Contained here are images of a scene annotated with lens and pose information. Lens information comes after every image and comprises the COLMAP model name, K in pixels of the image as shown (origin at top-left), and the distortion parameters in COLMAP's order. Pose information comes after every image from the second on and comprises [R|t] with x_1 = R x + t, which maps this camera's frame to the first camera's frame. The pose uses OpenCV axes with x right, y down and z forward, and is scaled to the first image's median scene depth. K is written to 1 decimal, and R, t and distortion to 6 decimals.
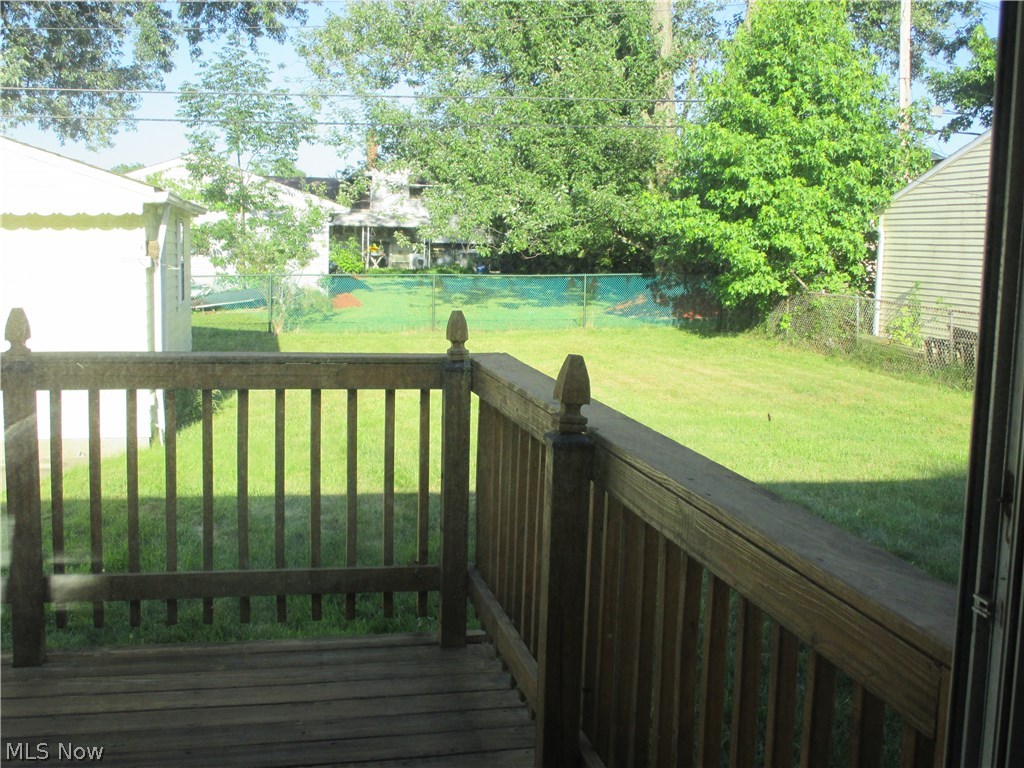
lens RADIAL K [[1058.5, 0, 512.0], [0, 1058.5, 384.0], [0, 0, 1]] dist [-0.097581, 0.000790]
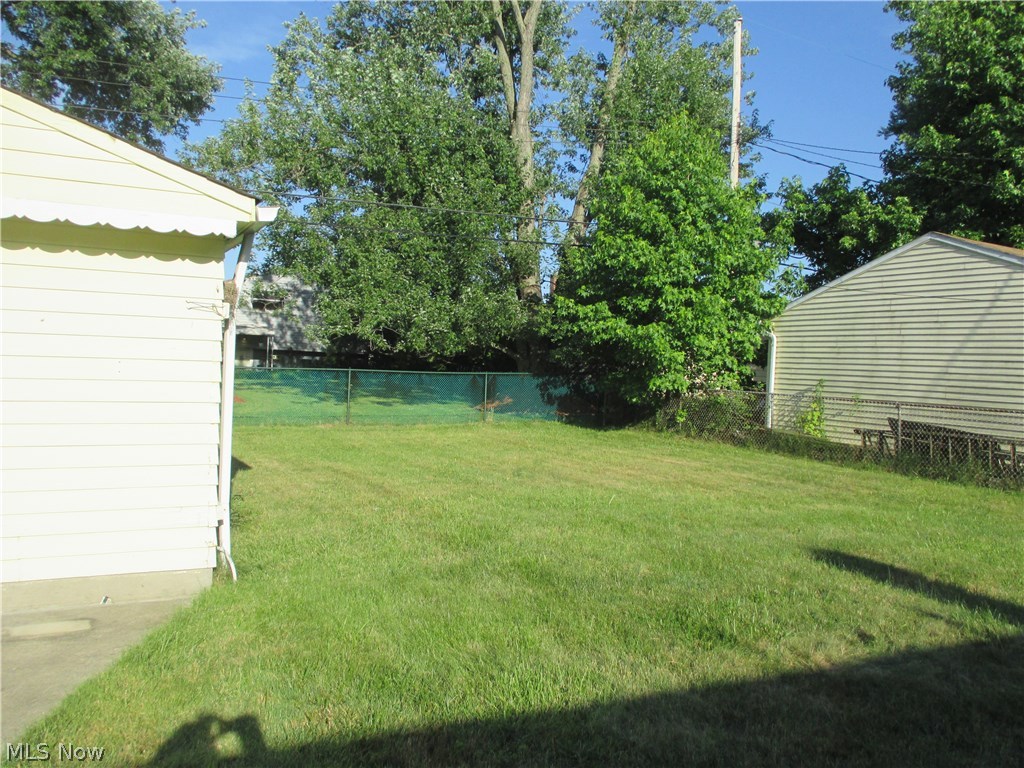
lens RADIAL K [[831.4, 0, 512.0], [0, 831.4, 384.0], [0, 0, 1]] dist [-0.048306, -0.005653]
pose [[0.966003, 0.016136, 0.258026, -0.144907], [0.010738, 0.994685, -0.102405, -0.005507], [-0.258307, 0.101694, 0.960695, 0.205847]]
